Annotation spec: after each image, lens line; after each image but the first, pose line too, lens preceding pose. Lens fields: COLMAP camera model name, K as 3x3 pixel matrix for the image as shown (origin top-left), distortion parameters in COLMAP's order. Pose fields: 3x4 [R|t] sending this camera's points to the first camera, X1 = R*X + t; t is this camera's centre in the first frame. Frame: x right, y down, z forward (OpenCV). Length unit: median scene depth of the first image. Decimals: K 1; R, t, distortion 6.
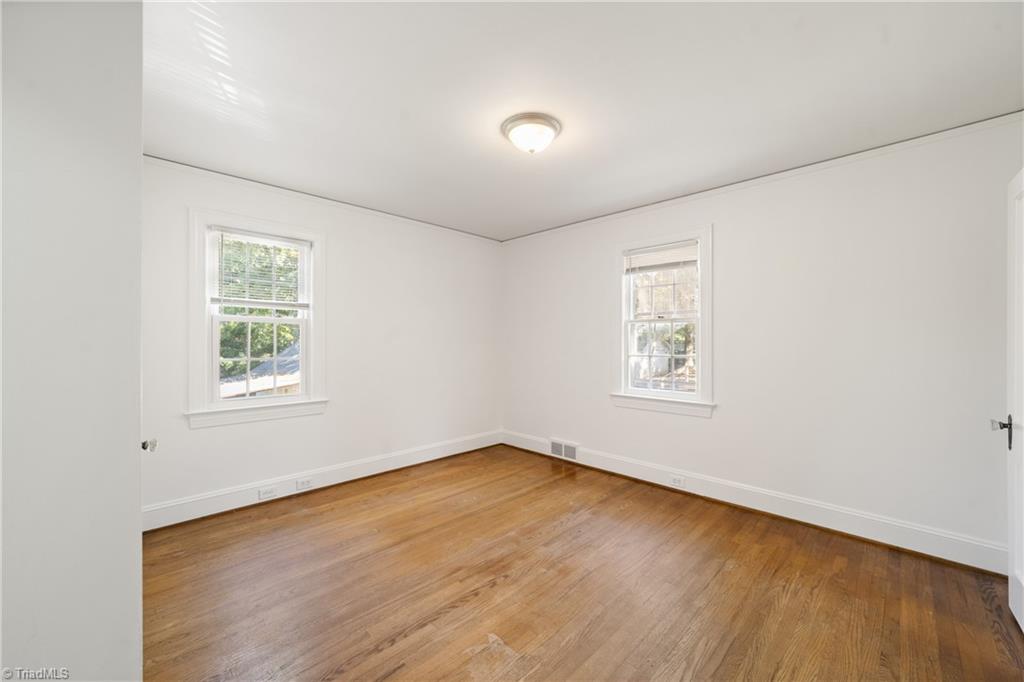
lens RADIAL K [[395.6, 0, 526.3], [0, 395.6, 337.2], [0, 0, 1]] dist [-0.019908, -0.000037]
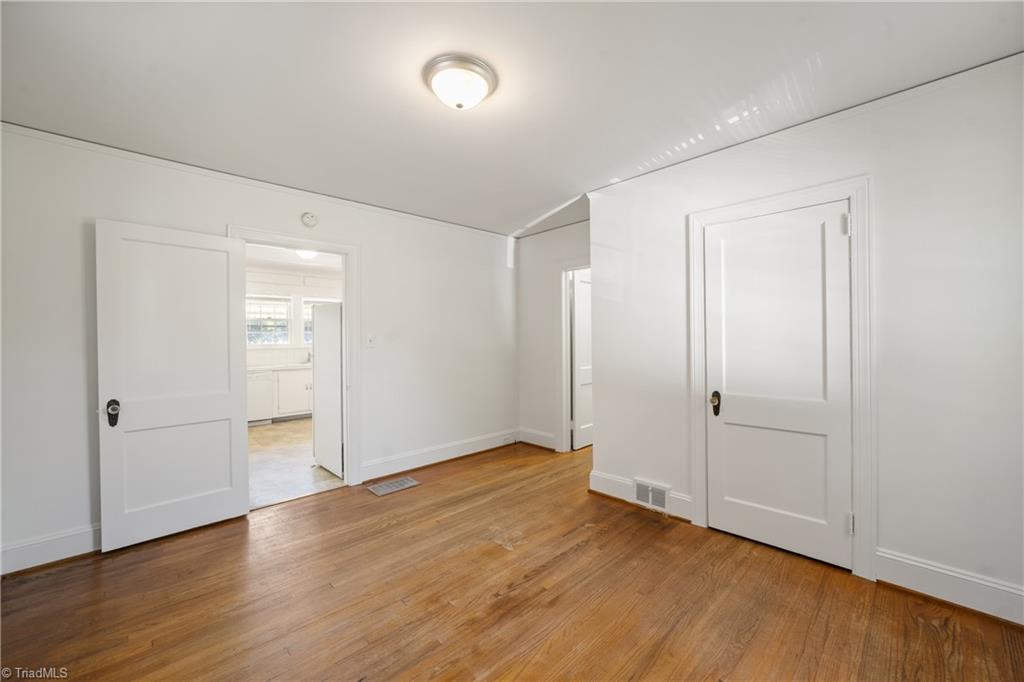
lens RADIAL K [[396.7, 0, 527.7], [0, 396.7, 339.5], [0, 0, 1]] dist [-0.024094, 0.005744]
pose [[-0.999818, 0.007422, 0.017554, -0.117842], [0.007318, 0.999955, -0.005960, 0.012081], [-0.017597, -0.005830, -0.999828, 1.577691]]
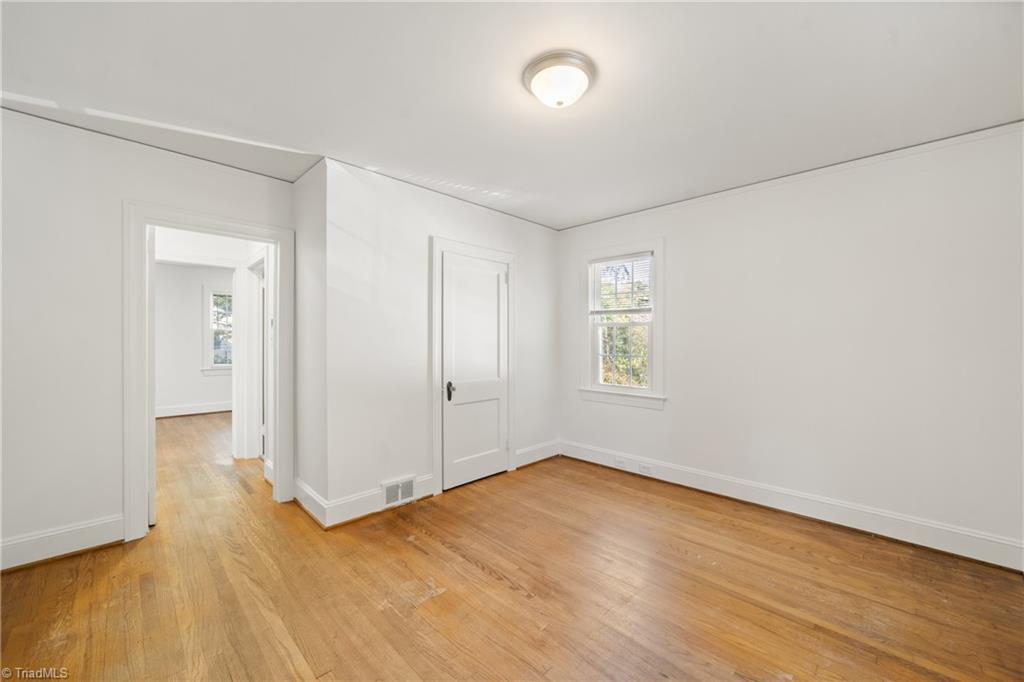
lens RADIAL K [[397.2, 0, 514.0], [0, 397.2, 341.3], [0, 0, 1]] dist [-0.020861, 0.005777]
pose [[-0.018729, -0.000039, -0.999825, 0.714890], [0.004688, 0.999989, -0.000127, 0.009275], [0.999814, -0.004689, -0.018729, 0.807237]]
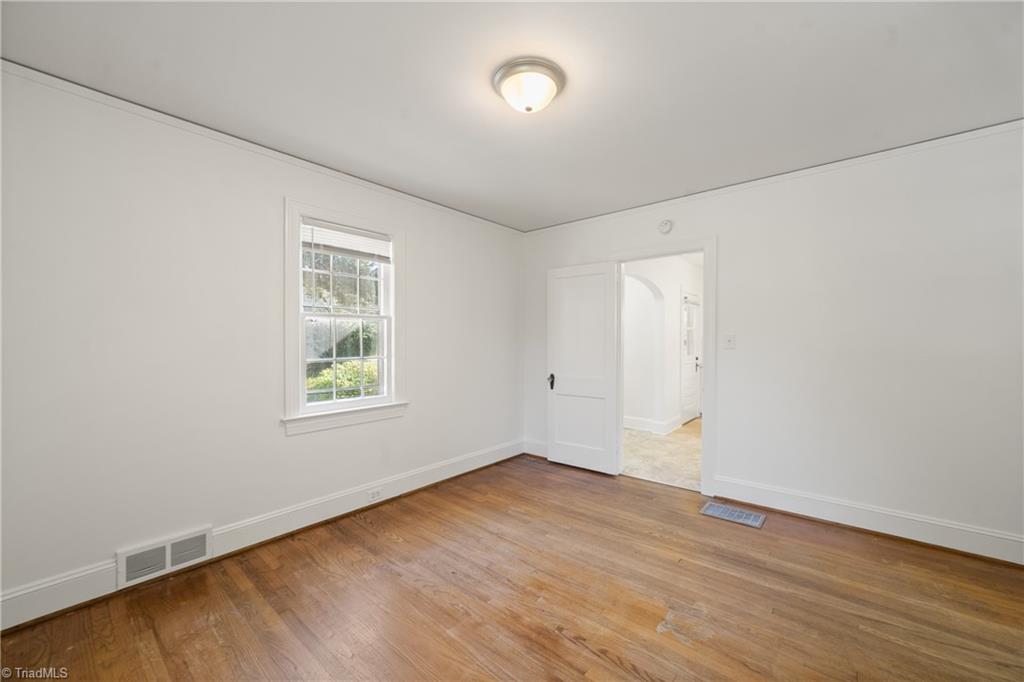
lens RADIAL K [[399.2, 0, 517.4], [0, 399.2, 330.1], [0, 0, 1]] dist [-0.024116, 0.005830]
pose [[-0.073865, 0.023188, 0.996999, -0.718041], [-0.008042, 0.999683, -0.023846, 0.006574], [-0.997236, -0.009780, -0.073655, 0.946399]]
